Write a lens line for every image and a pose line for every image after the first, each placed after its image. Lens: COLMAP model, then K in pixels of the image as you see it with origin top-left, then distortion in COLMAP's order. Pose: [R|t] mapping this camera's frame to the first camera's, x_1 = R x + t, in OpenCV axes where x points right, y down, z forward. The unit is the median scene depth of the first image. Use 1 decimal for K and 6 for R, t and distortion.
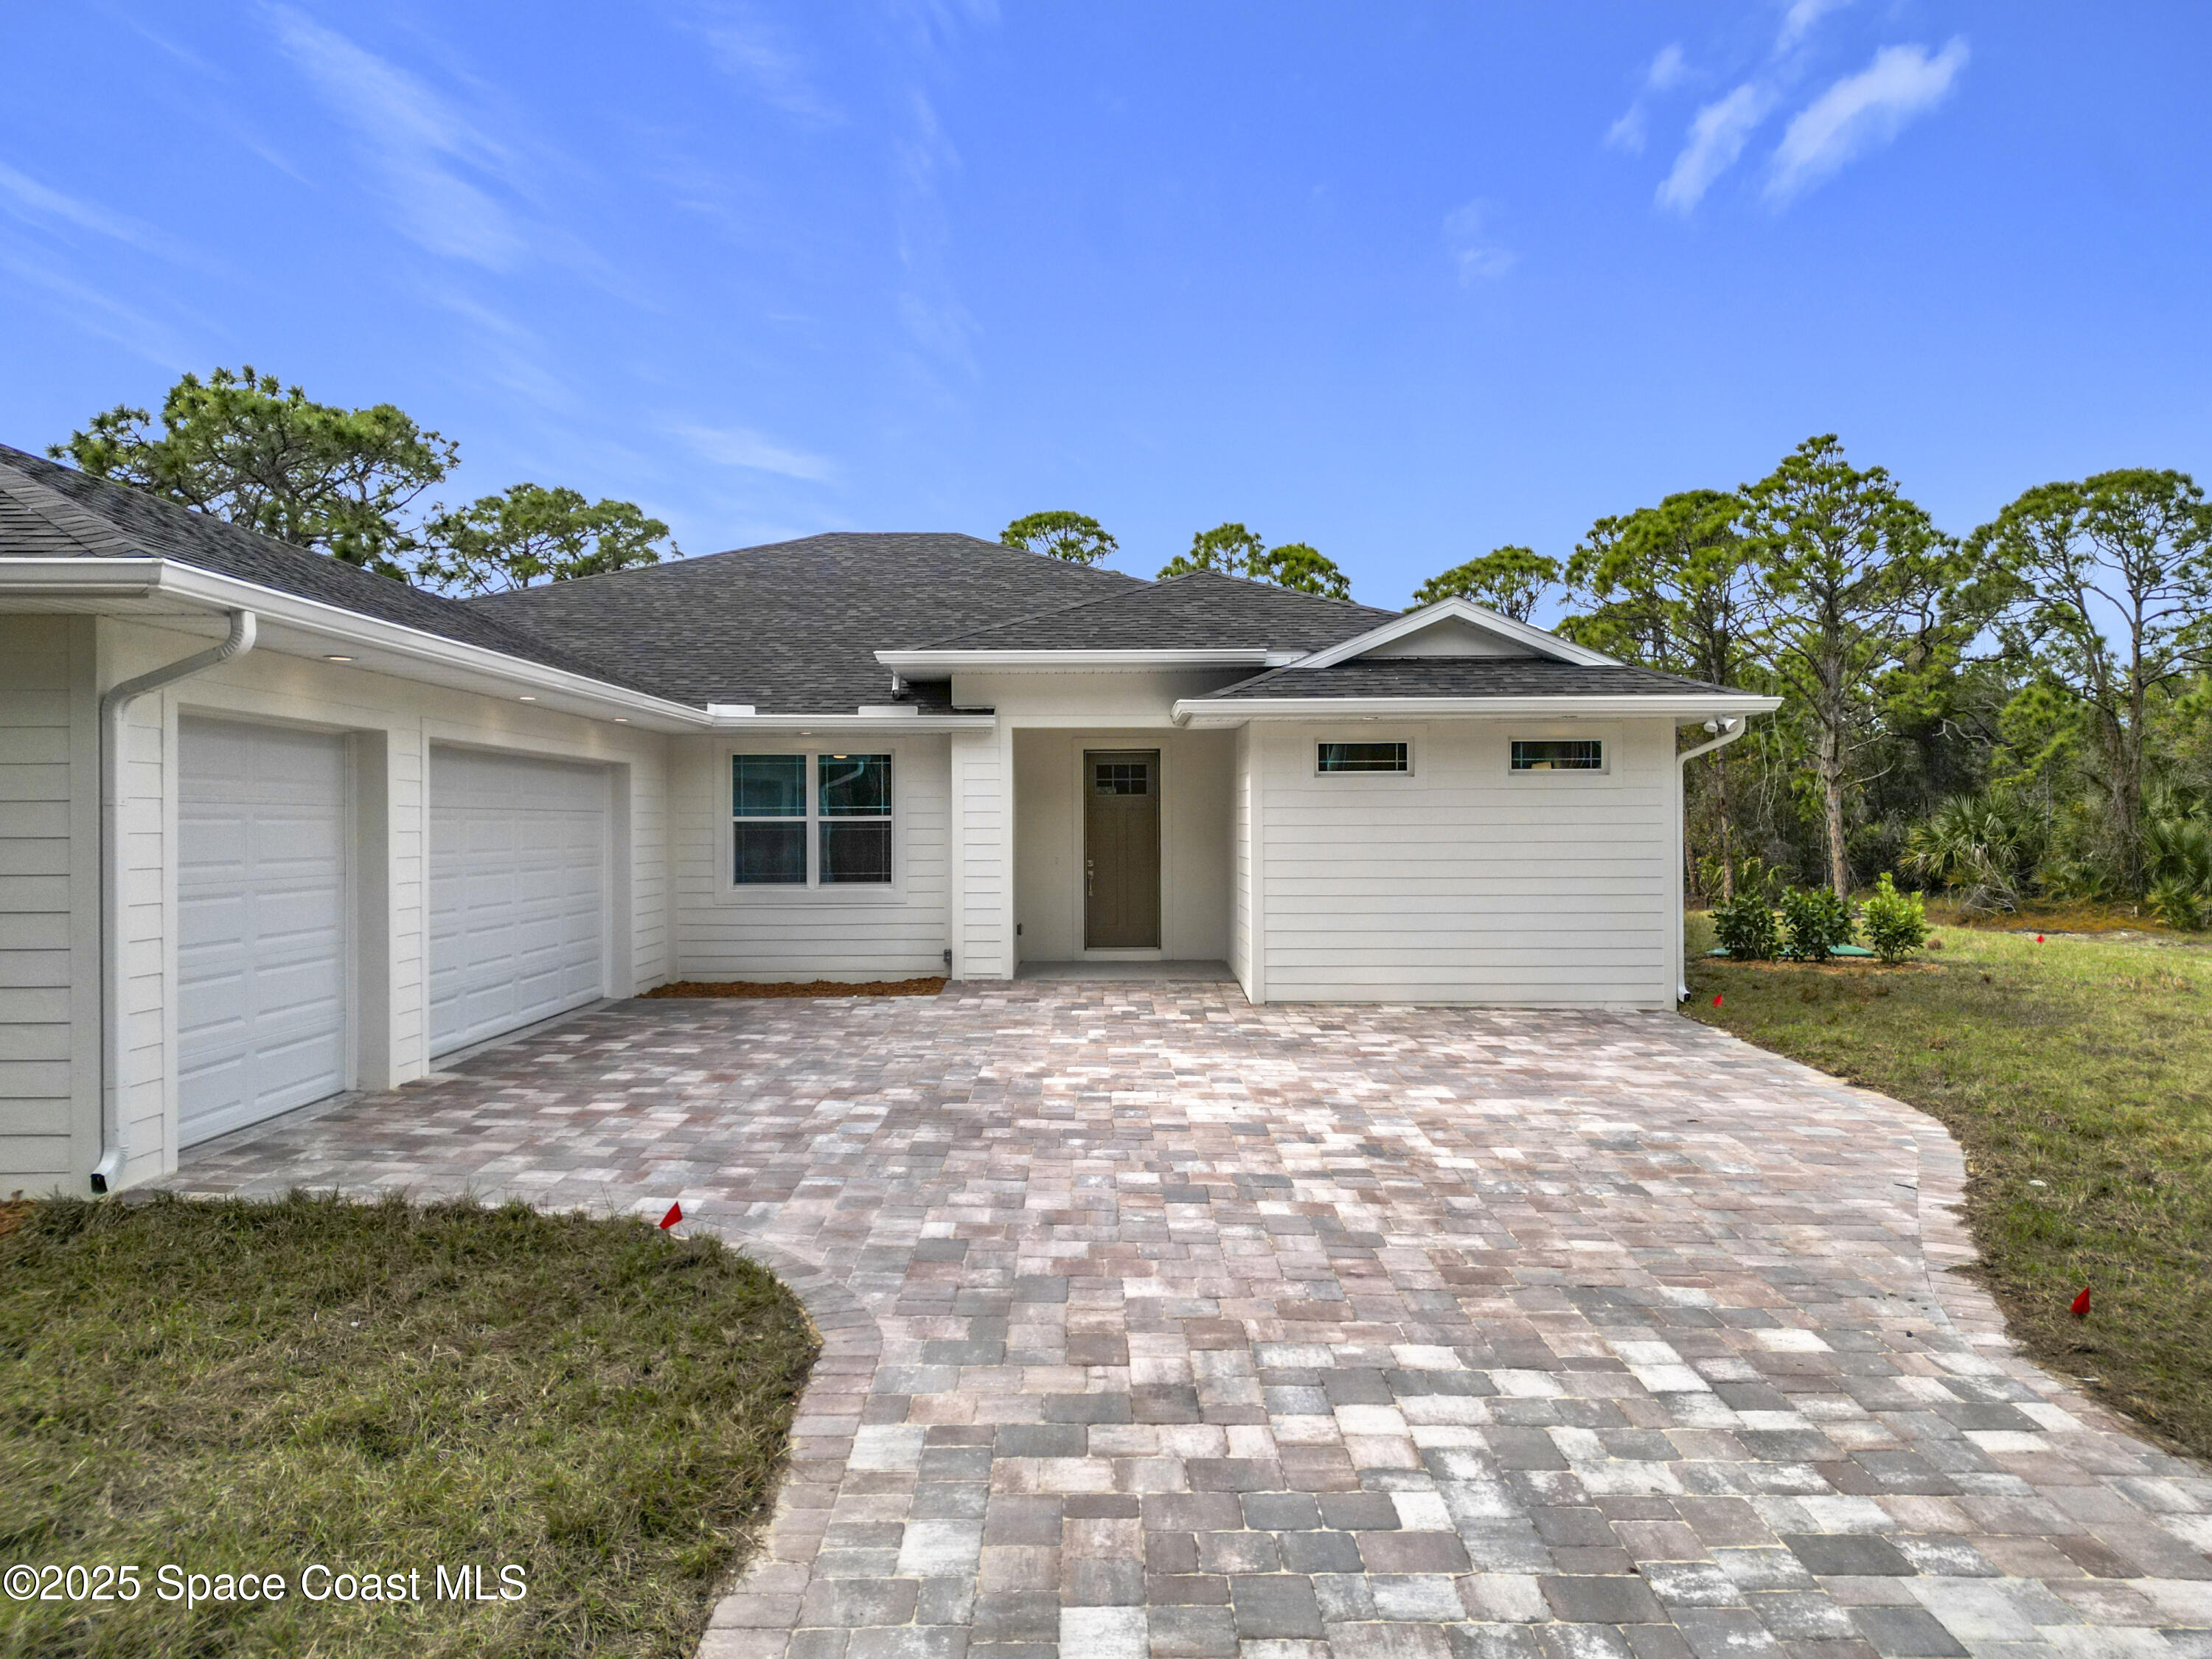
lens RADIAL K [[1548.4, 0, 1106.0], [0, 1548.4, 829.5], [0, 0, 1]] dist [0.061552, -0.069594]
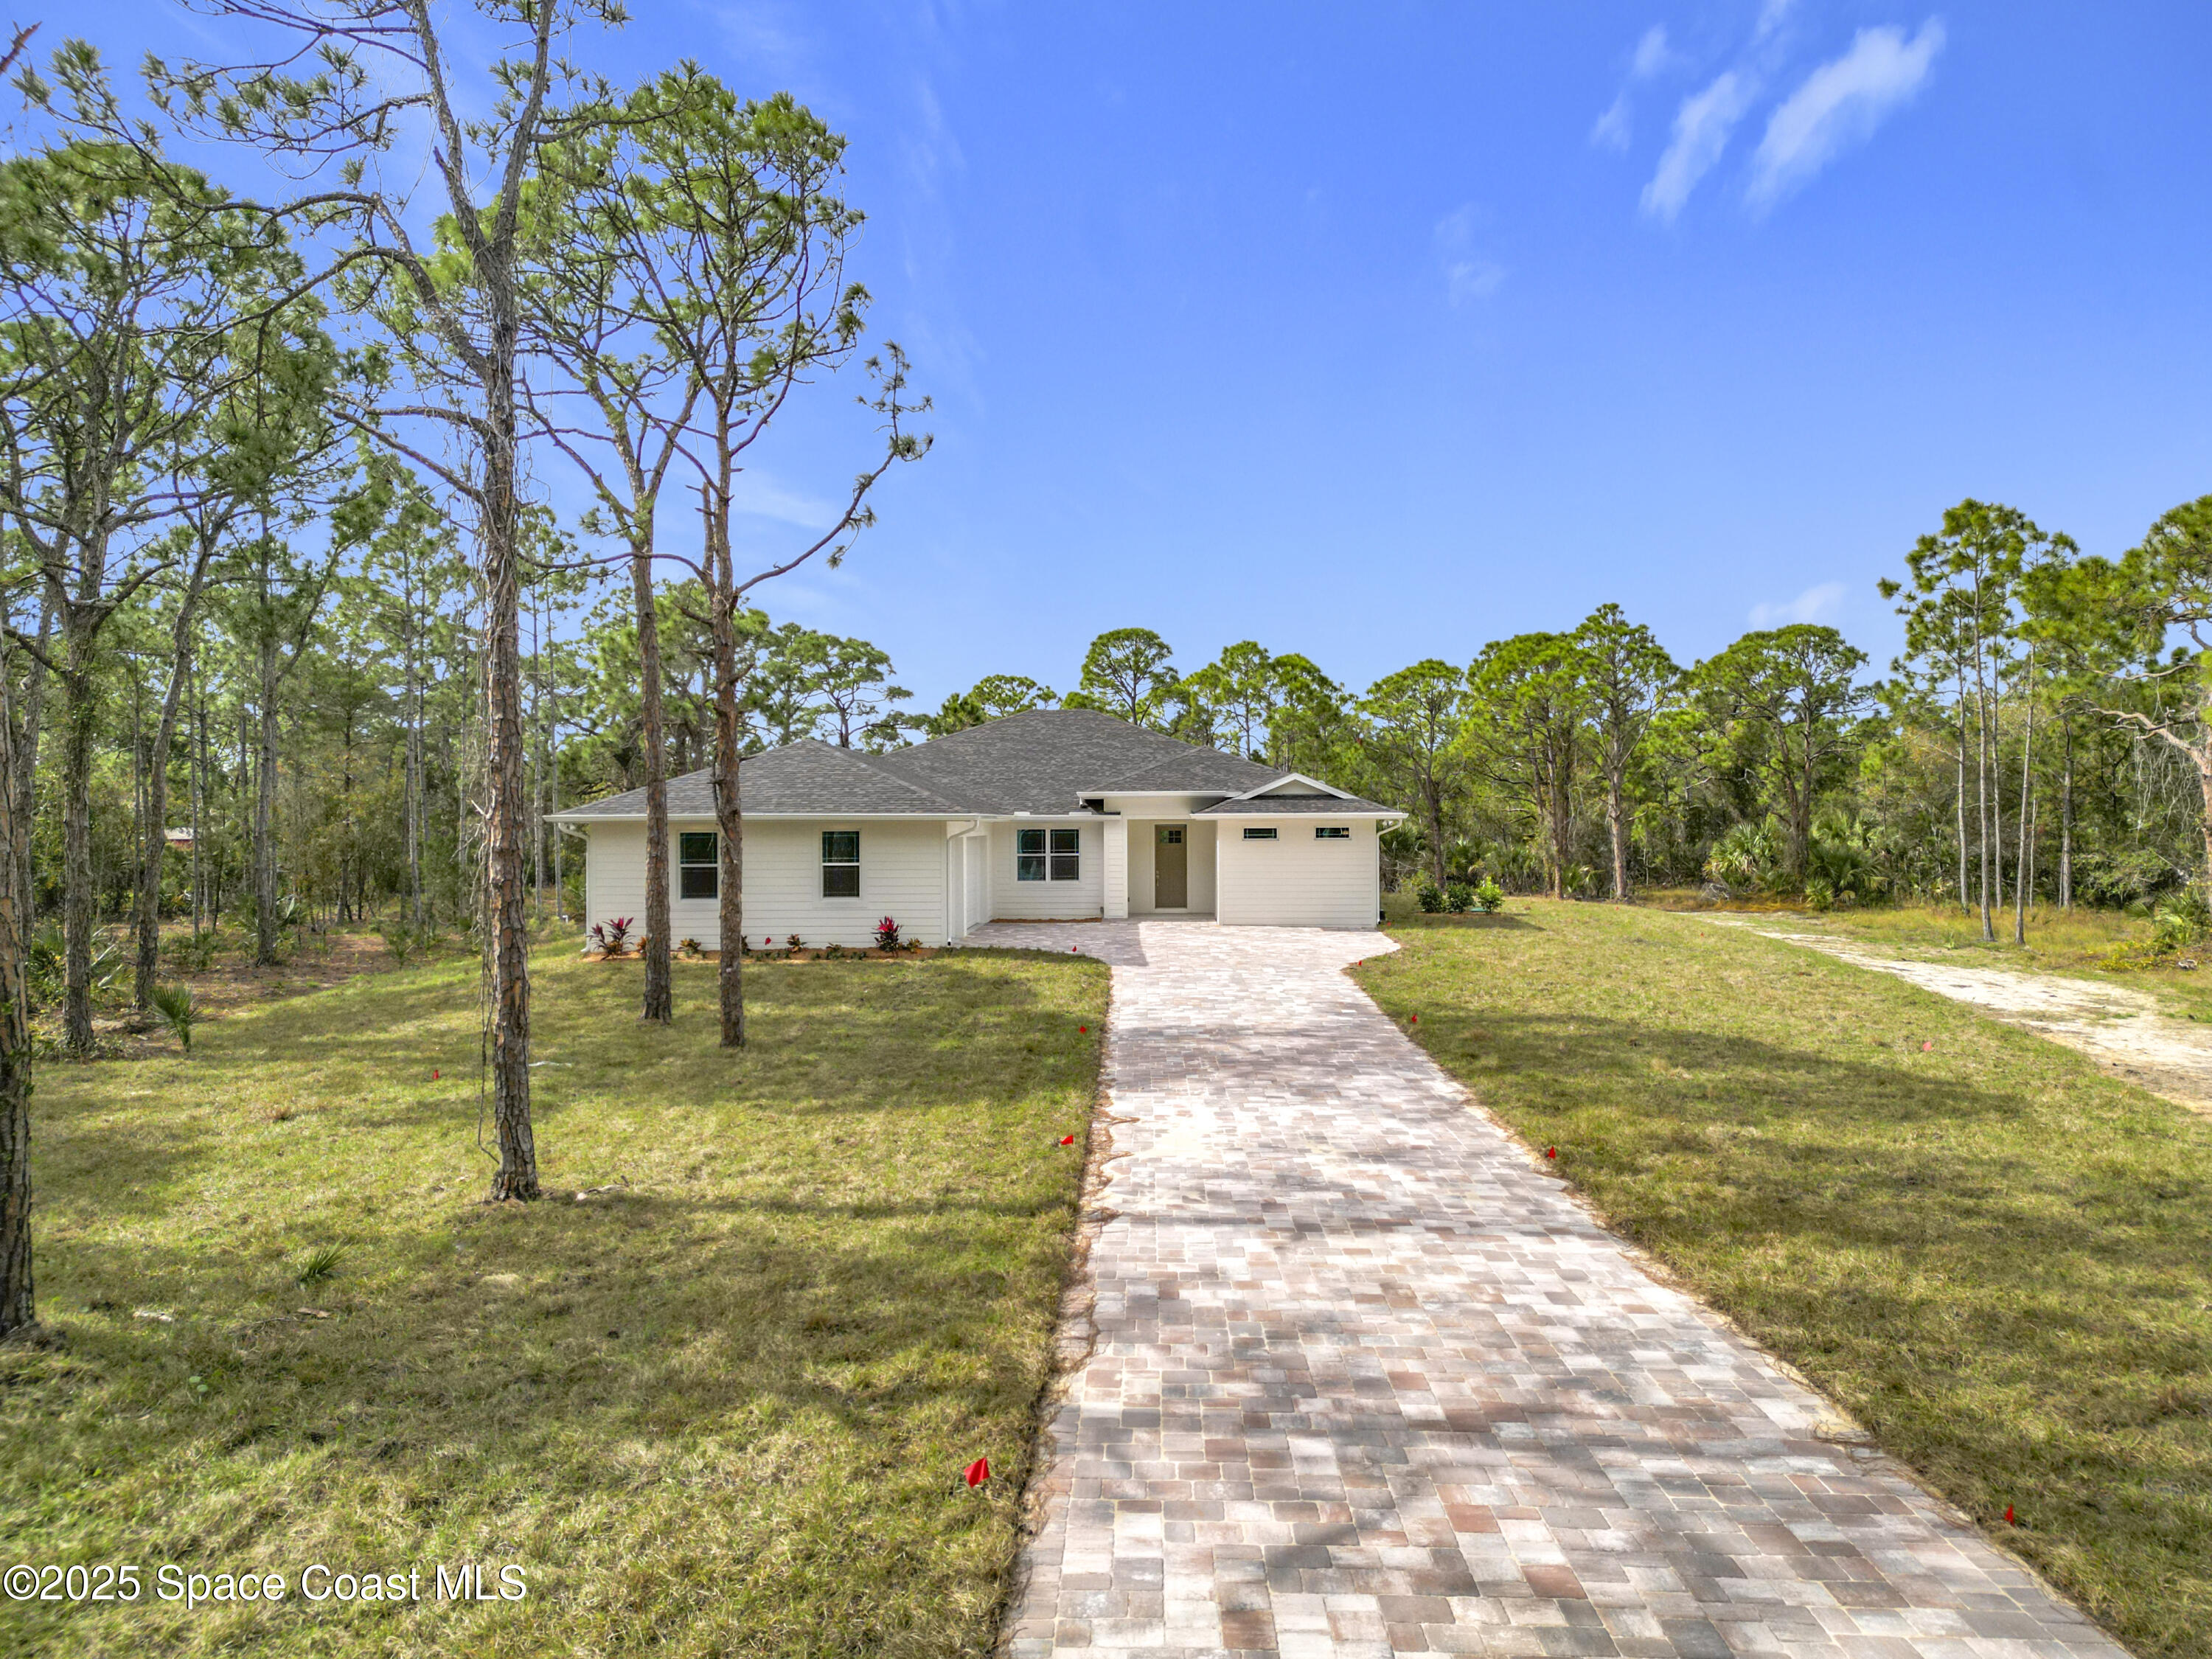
lens RADIAL K [[1548.4, 0, 1106.0], [0, 1548.4, 829.5], [0, 0, 1]] dist [0.061552, -0.069594]
pose [[0.999990, 0.000869, 0.004378, -0.107823], [-0.000856, 0.999995, -0.003162, -0.040944], [-0.004381, 0.003158, 0.999985, -1.563336]]
